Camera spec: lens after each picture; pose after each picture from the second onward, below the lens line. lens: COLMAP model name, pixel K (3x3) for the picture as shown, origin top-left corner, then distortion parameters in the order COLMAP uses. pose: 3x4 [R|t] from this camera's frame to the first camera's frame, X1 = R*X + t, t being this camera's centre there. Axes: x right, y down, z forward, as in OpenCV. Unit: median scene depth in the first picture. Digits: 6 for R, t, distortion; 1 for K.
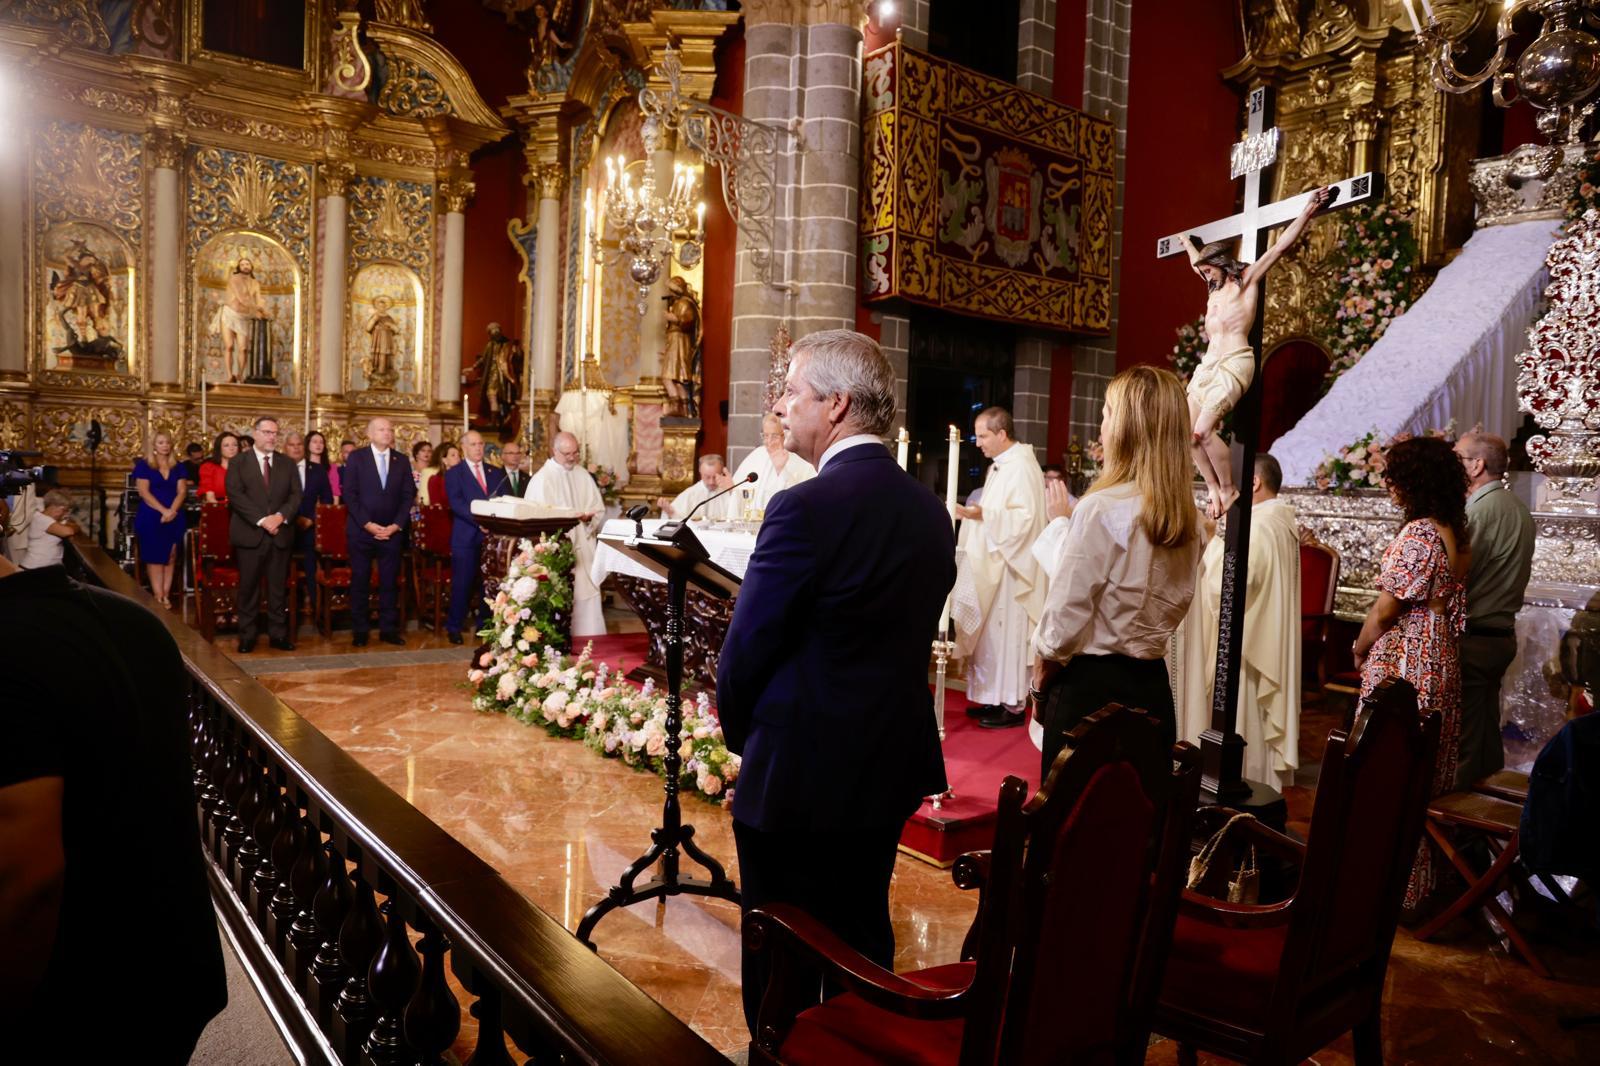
lens RADIAL K [[1092.7, 0, 802.7], [0, 1092.7, 551.7], [0, 0, 1]] dist [-0.097166, 0.064129]
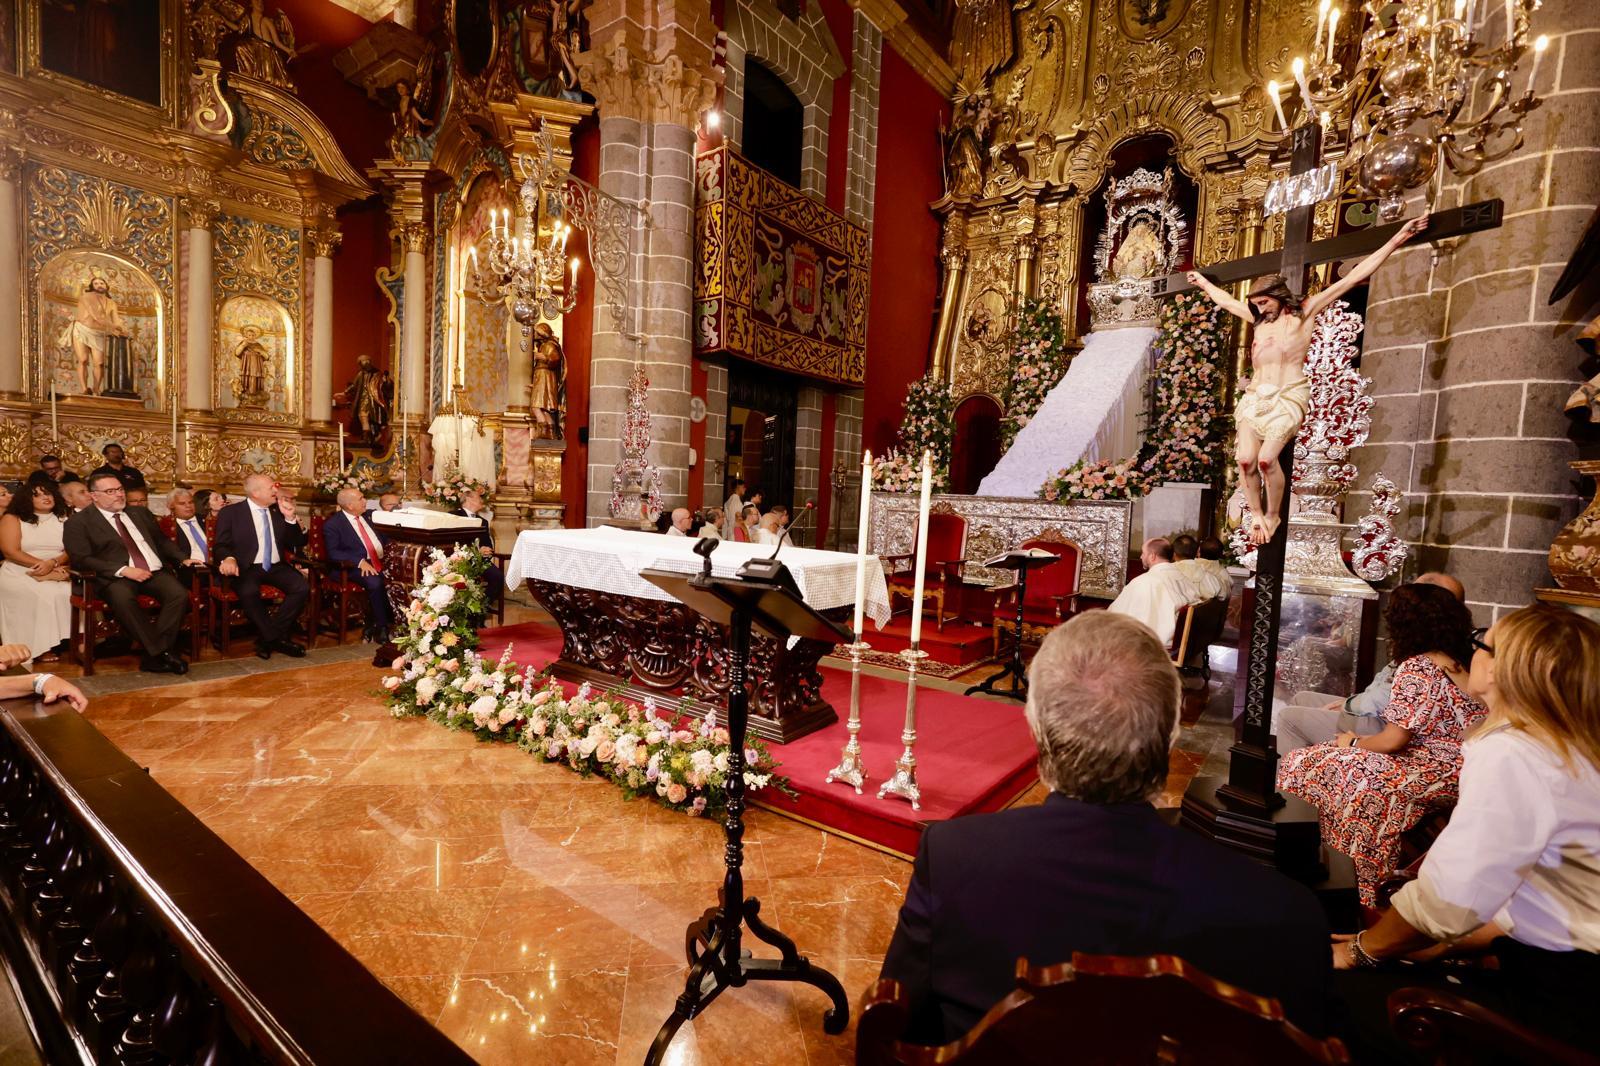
lens RADIAL K [[739.7, 0, 790.3], [0, 739.7, 536.7], [0, 0, 1]] dist [0.002268, -0.000640]
pose [[0.964017, -0.010790, 0.265622, -0.060705], [0.010821, 0.999941, 0.001347, -0.010808], [-0.265621, 0.001576, 0.964076, 0.108554]]
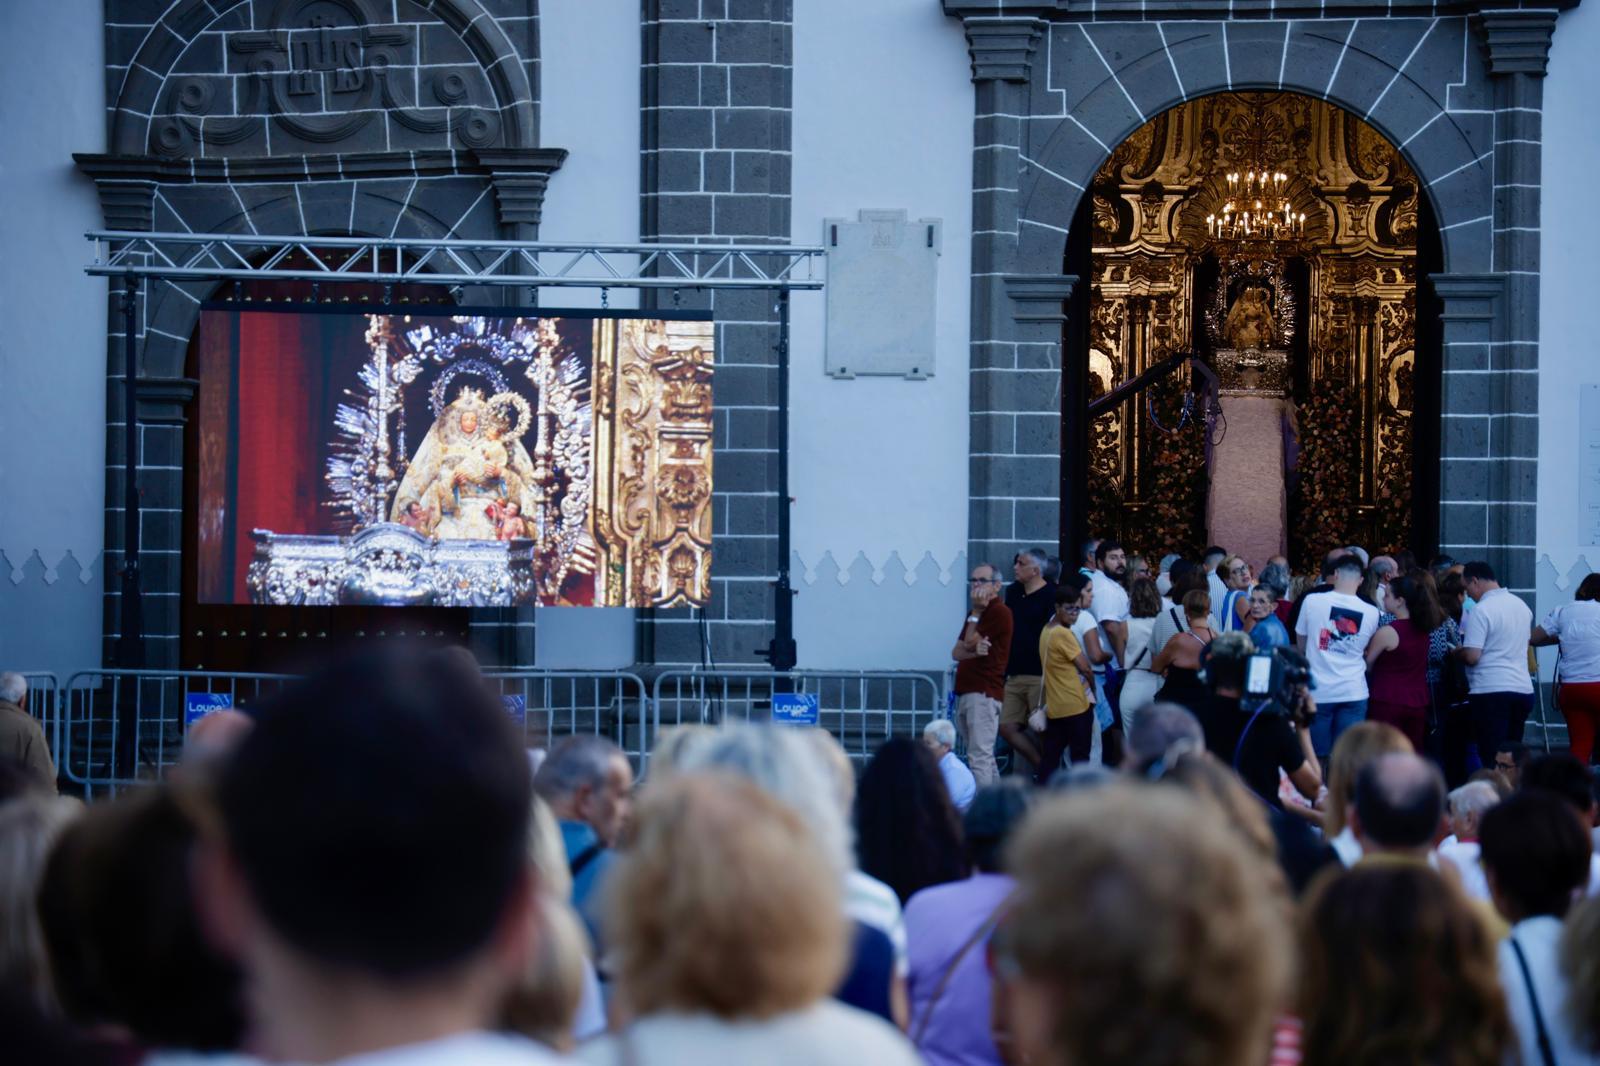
lens RADIAL K [[4512.8, 0, 814.3], [0, 4512.8, 532.8], [0, 0, 1]] dist [0.714067, 0.629646]
pose [[0.684439, -0.019738, 0.728803, -3.893606], [0.067316, 0.997074, -0.036215, 0.040511], [-0.725956, 0.073847, 0.683765, -2.543643]]
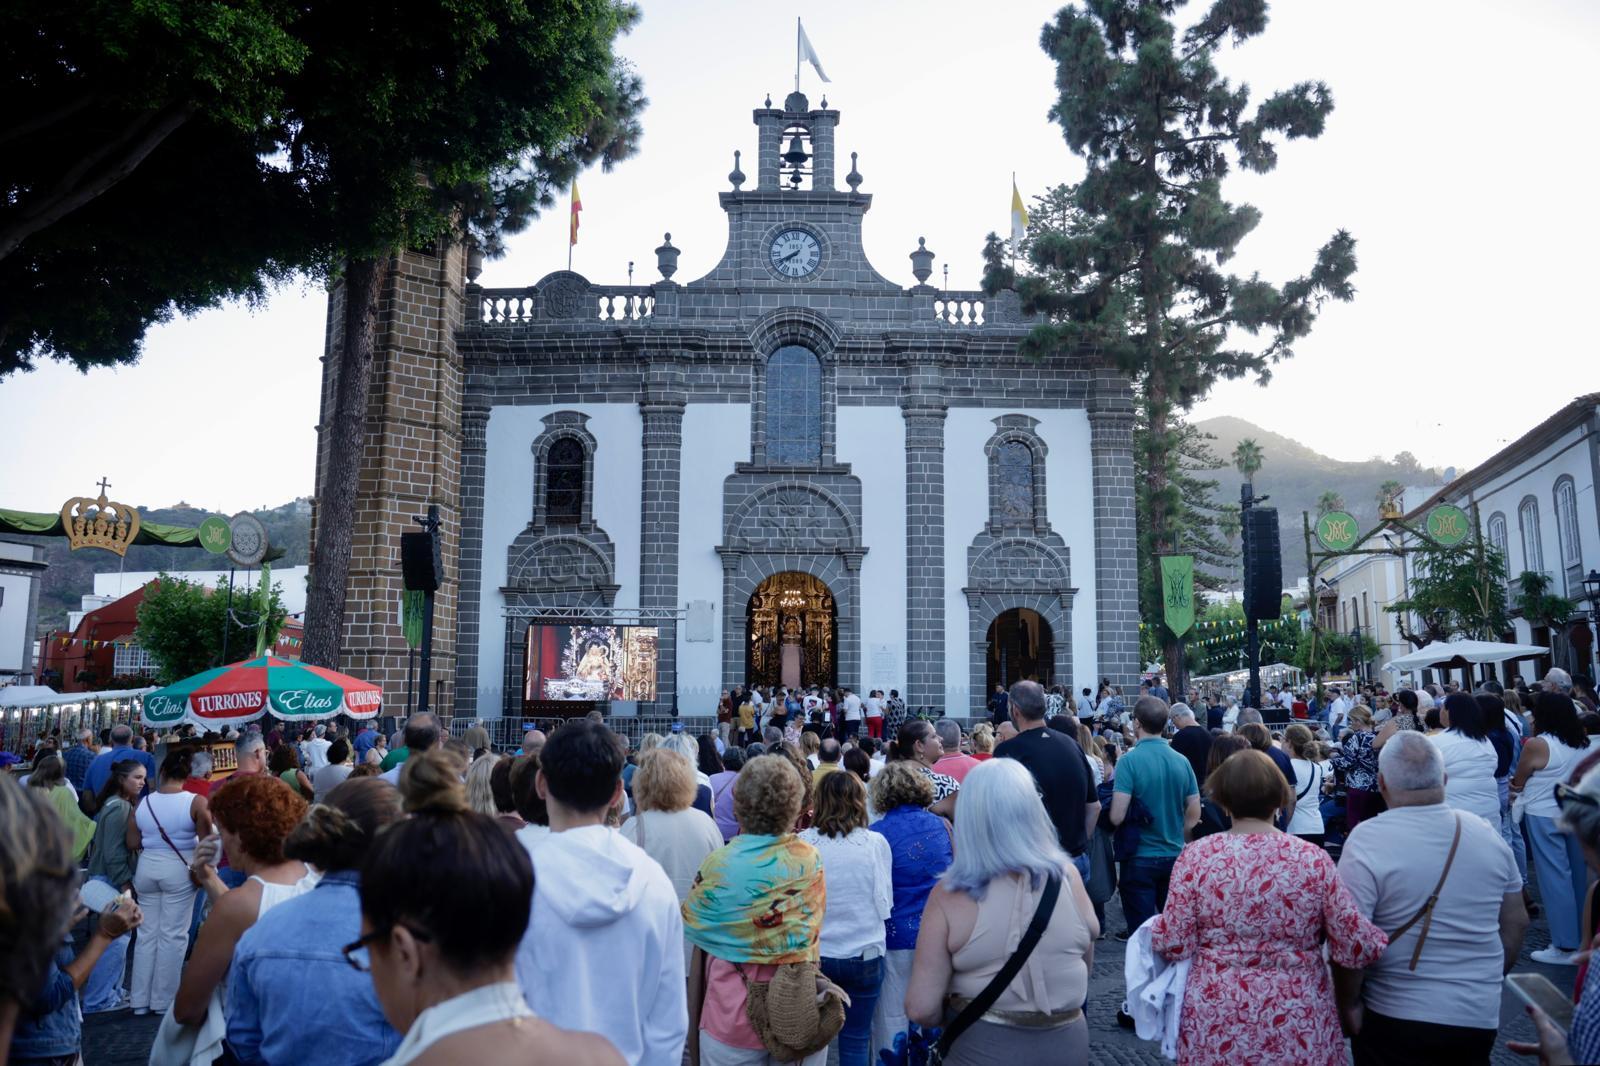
lens RADIAL K [[1151.1, 0, 808.2], [0, 1151.1, 536.3], [0, 0, 1]] dist [-0.084973, 0.066678]
pose [[0.603151, 0.076444, 0.793956, -3.969699], [0.076946, 0.985178, -0.153309, 0.048855], [-0.793907, 0.153561, 0.588329, -2.628301]]
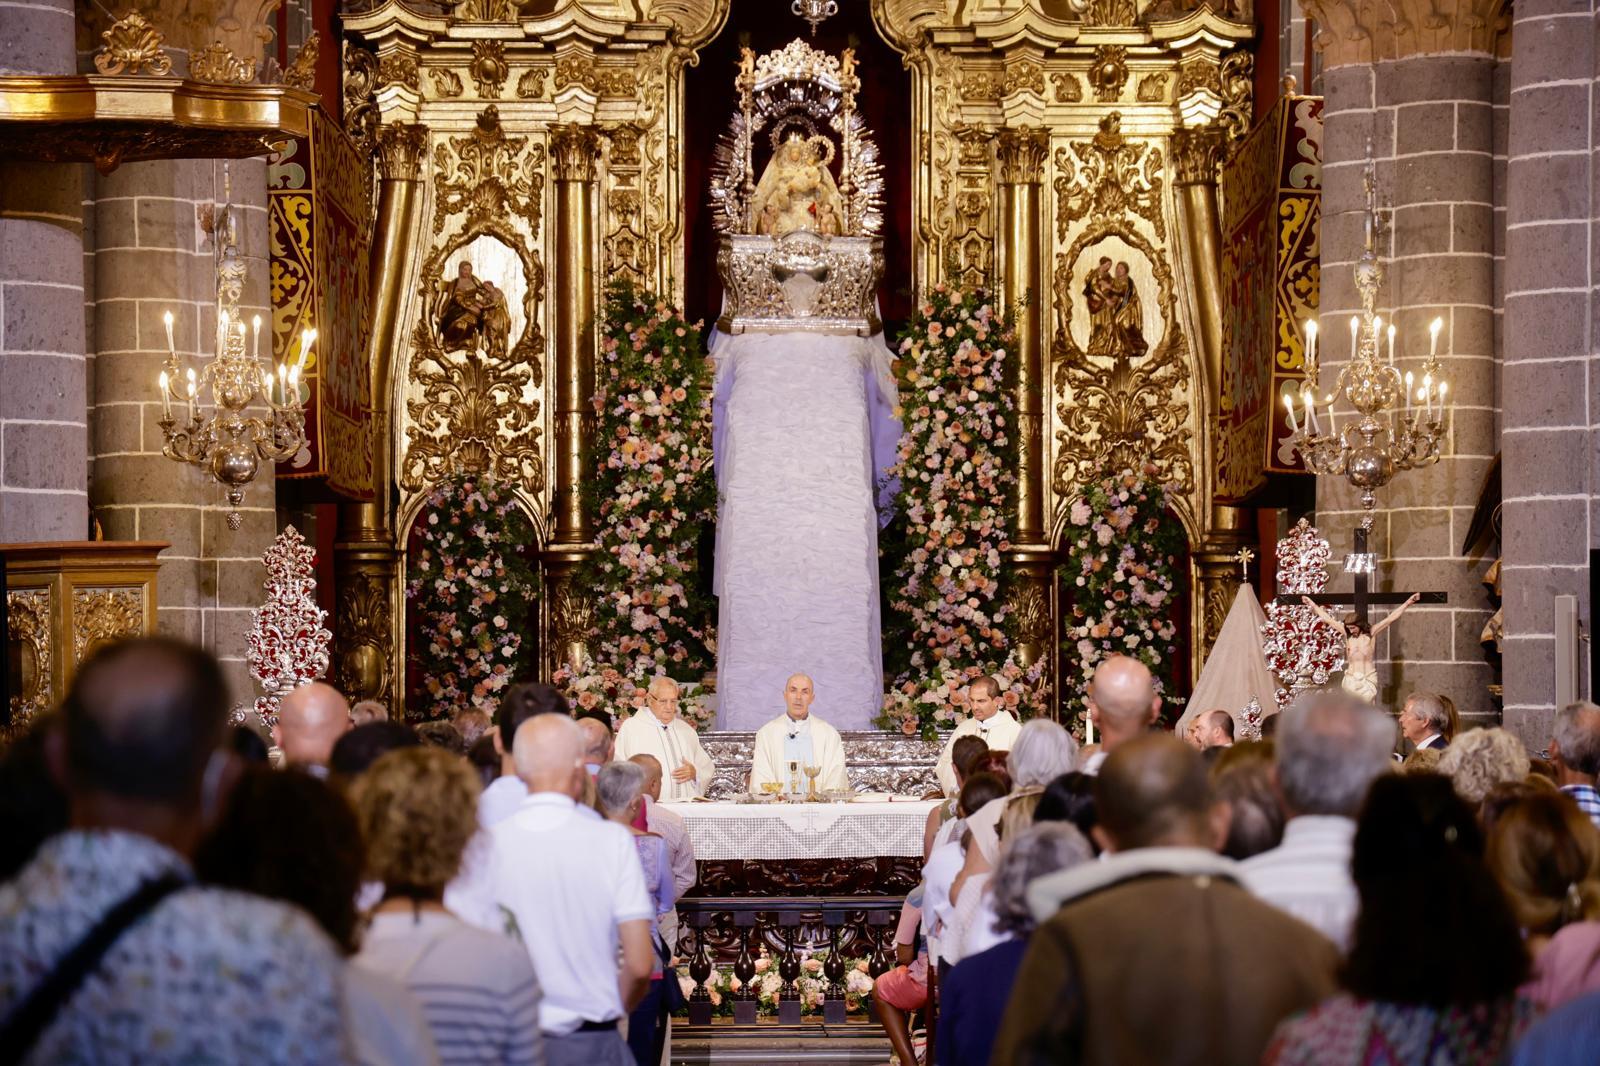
lens RADIAL K [[4512.8, 0, 814.3], [0, 4512.8, 532.8], [0, 0, 1]] dist [0.714067, 0.629646]
pose [[0.608232, -0.006729, 0.793731, -1.600263], [0.084277, 0.994859, -0.056147, -0.014242], [-0.789272, 0.101043, 0.605673, -0.760740]]
